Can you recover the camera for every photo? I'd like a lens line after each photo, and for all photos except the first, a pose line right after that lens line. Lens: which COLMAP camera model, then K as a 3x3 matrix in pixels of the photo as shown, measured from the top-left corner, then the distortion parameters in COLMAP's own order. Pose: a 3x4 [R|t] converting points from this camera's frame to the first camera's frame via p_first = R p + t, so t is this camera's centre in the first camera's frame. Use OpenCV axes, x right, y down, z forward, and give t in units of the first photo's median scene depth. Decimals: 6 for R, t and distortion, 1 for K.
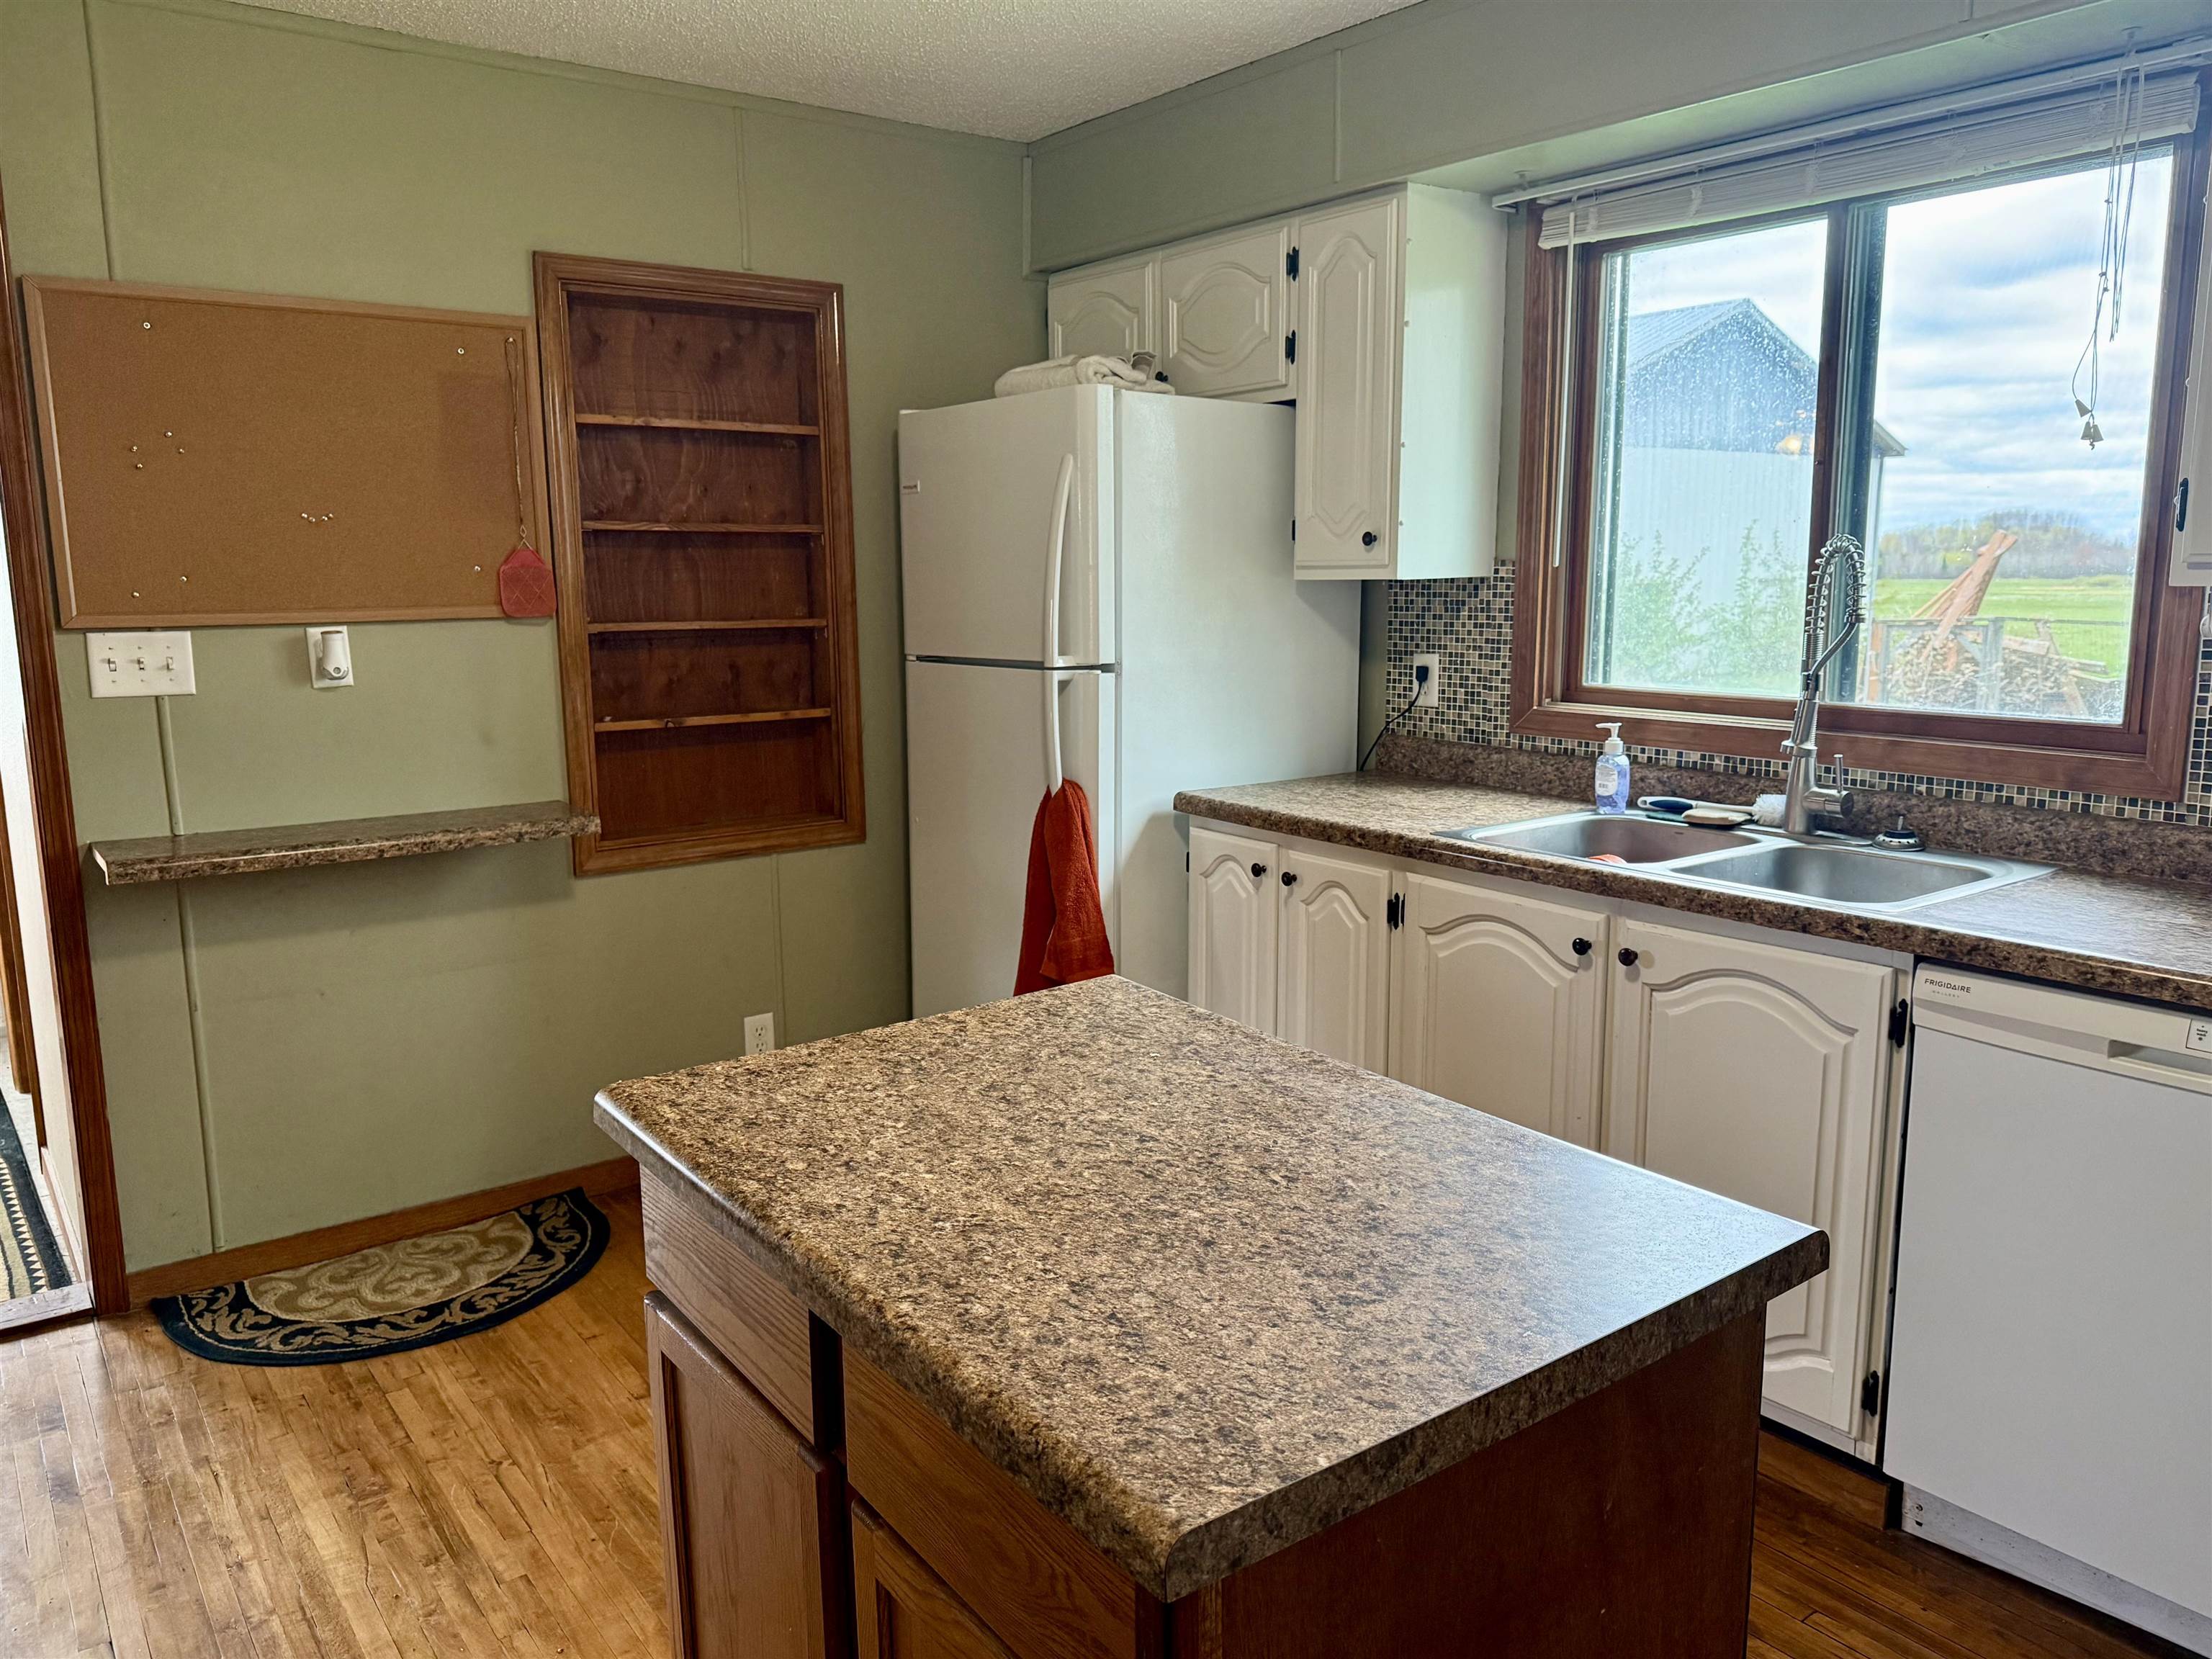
lens RADIAL K [[1631.6, 0, 1156.4], [0, 1631.6, 842.0], [0, 0, 1]] dist [0.224752, -0.436485]
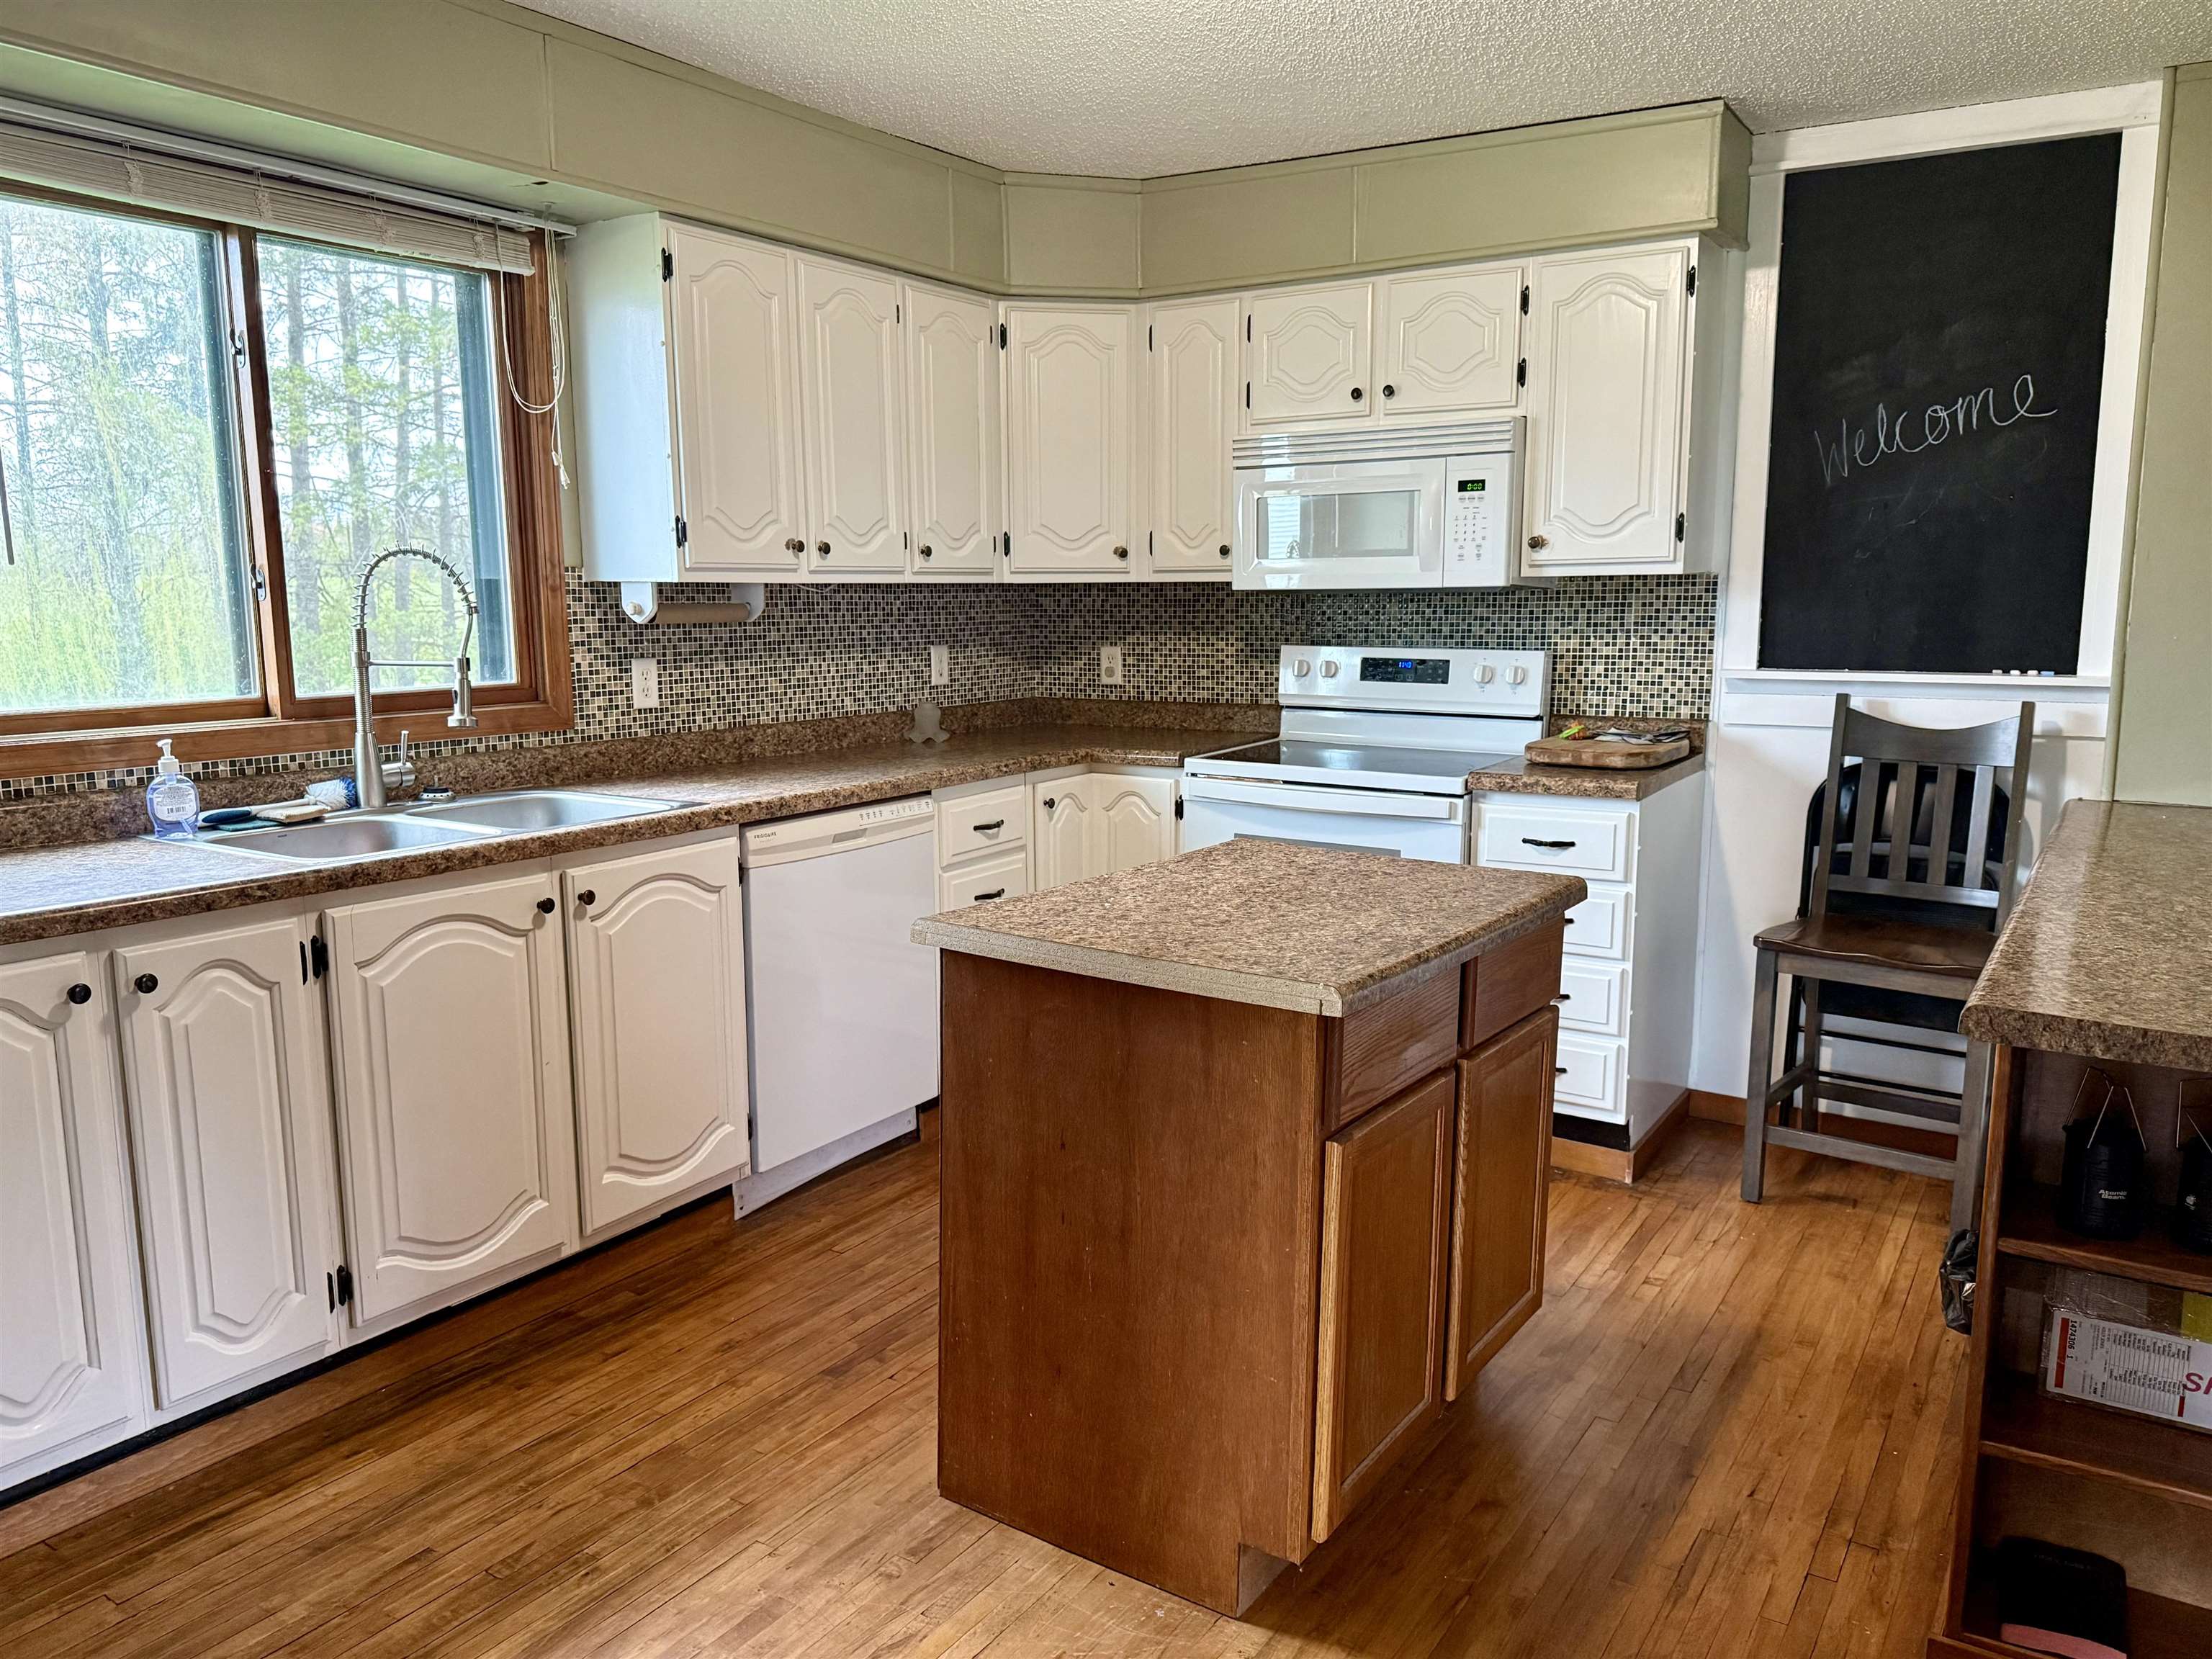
lens RADIAL K [[1616.2, 0, 1115.2], [0, 1616.2, 835.4], [0, 0, 1]] dist [0.086915, -0.096569]
pose [[-0.329172, -0.144014, 0.933223, -1.284242], [0.165264, 0.964261, 0.207096, -0.212808], [-0.929696, 0.222398, -0.293607, 1.391219]]
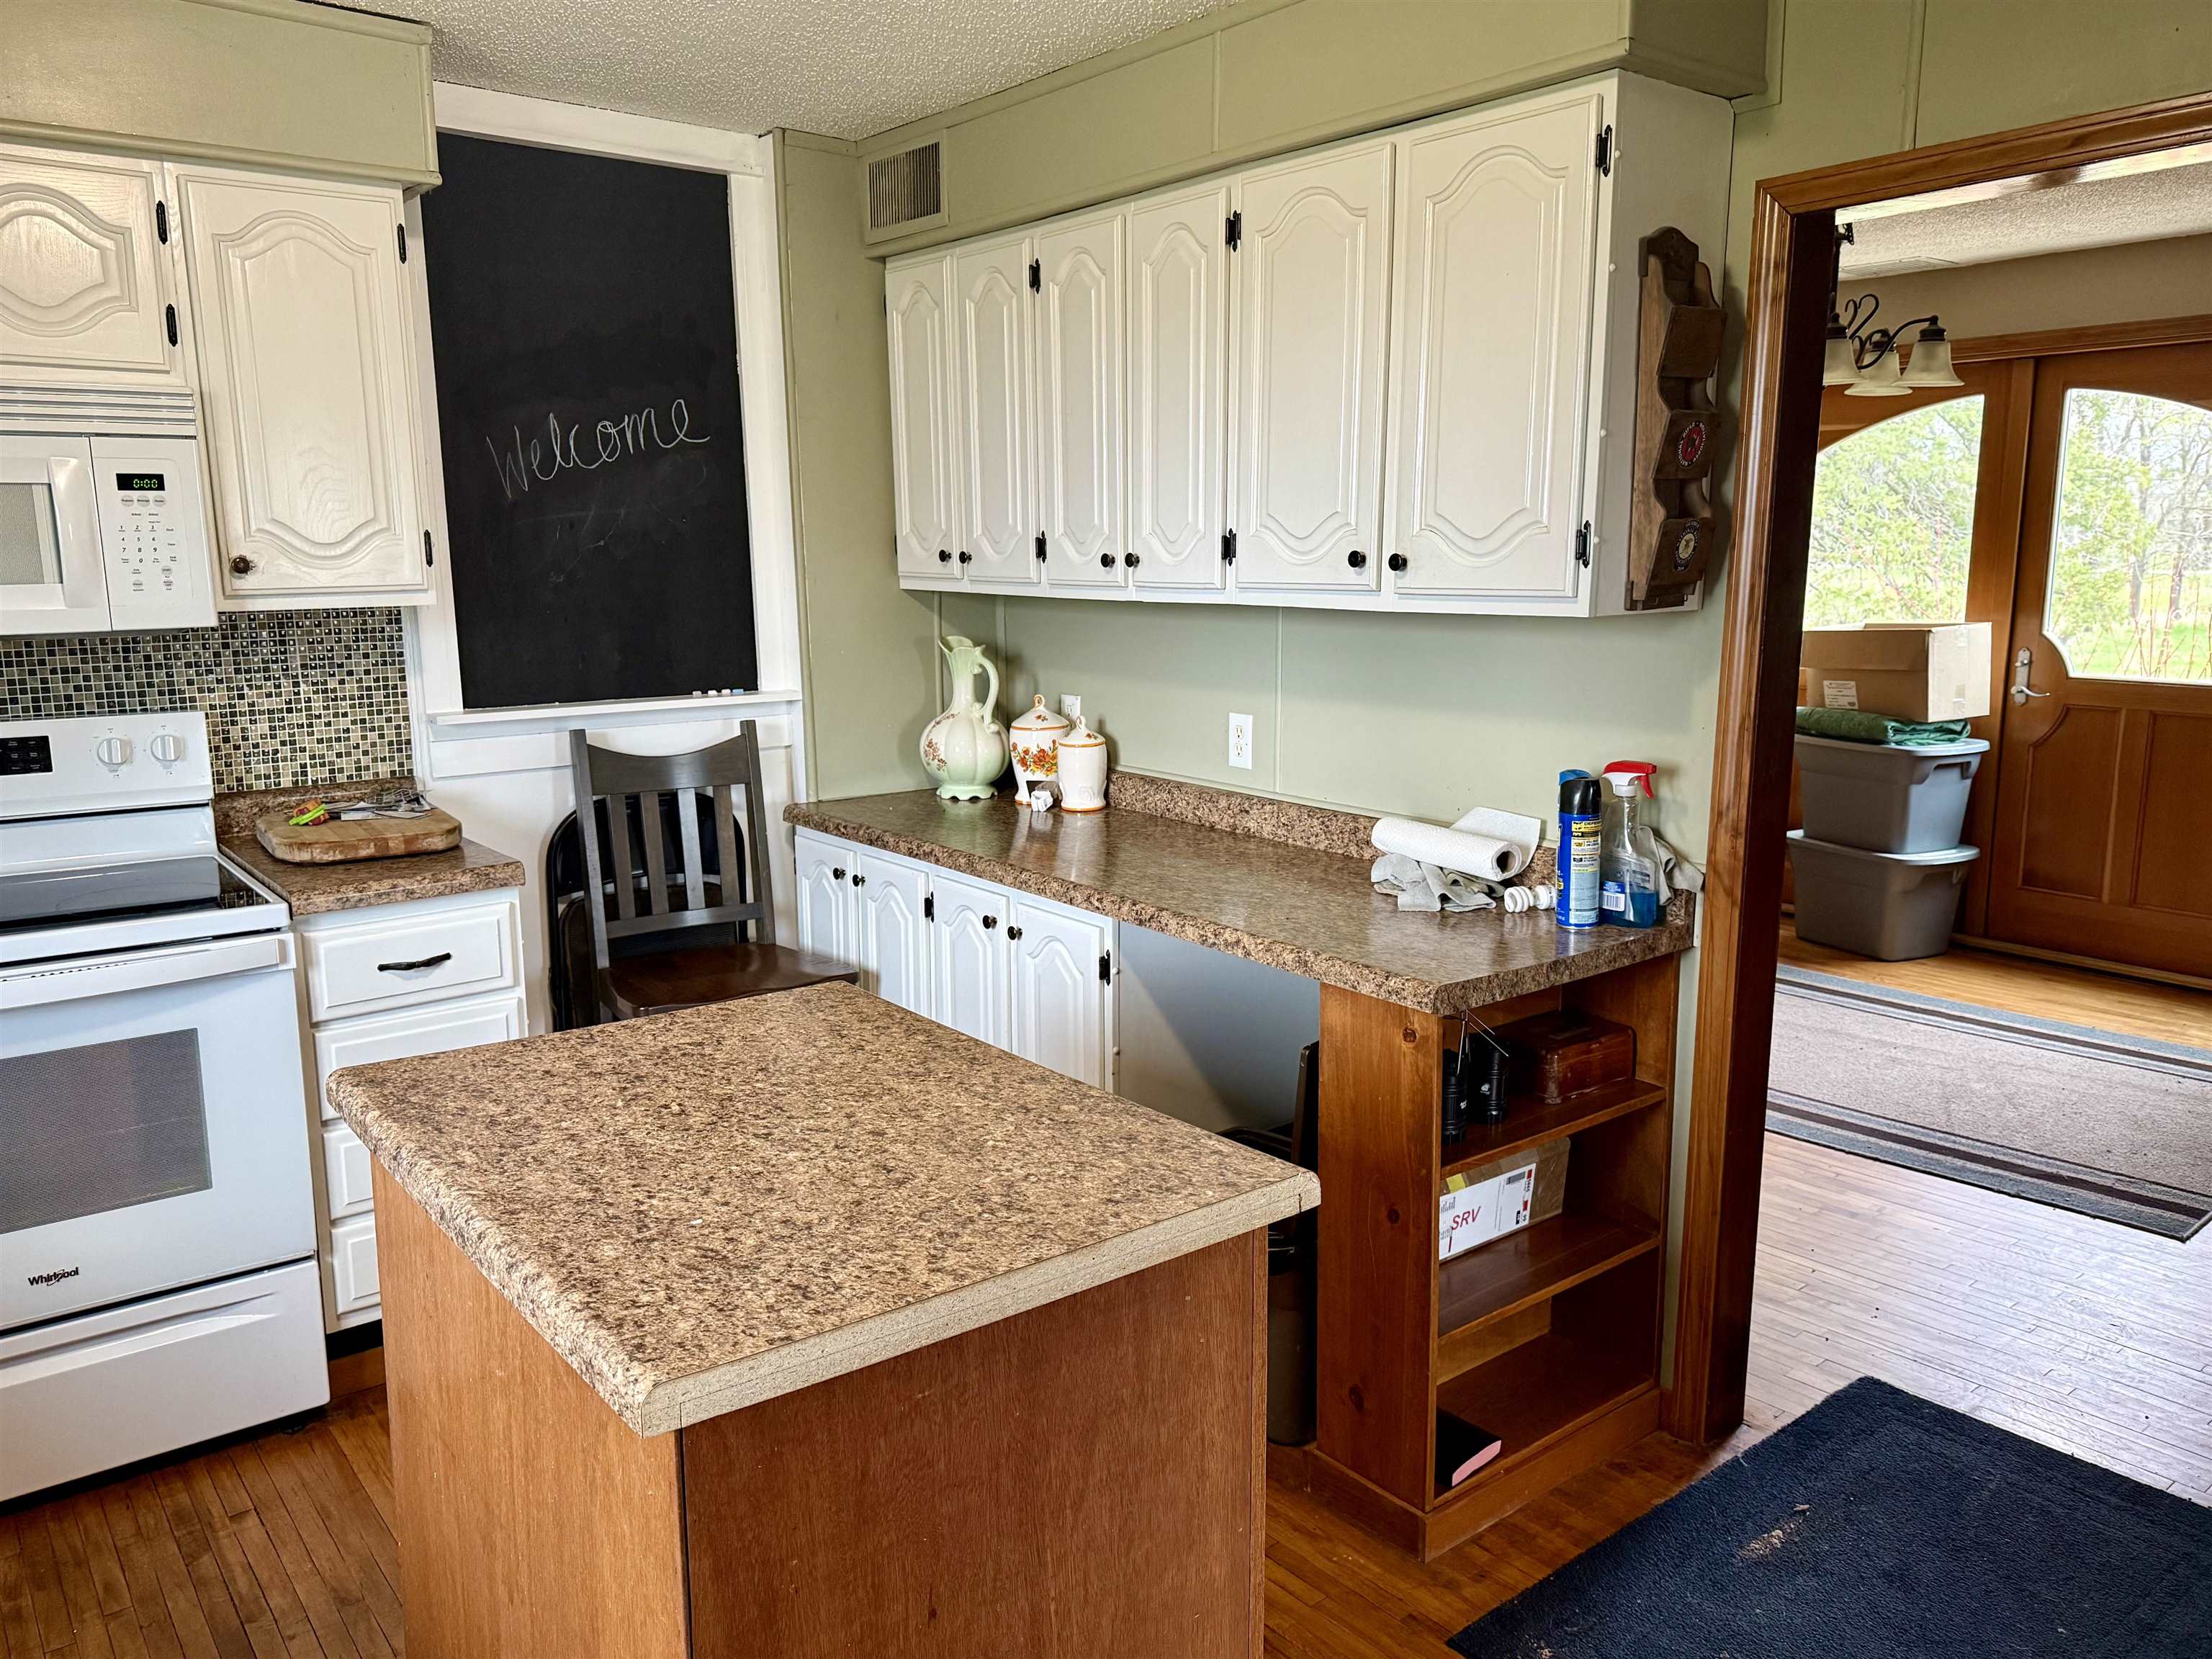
lens RADIAL K [[1641.9, 0, 1098.9], [0, 1641.9, 832.9], [0, 0, 1]] dist [-0.009314, -0.005757]
pose [[-0.999843, 0.008711, 0.015417, -0.216176], [0.013395, 0.941515, 0.336706, -0.325114], [-0.011582, 0.336860, -0.941484, 1.712058]]
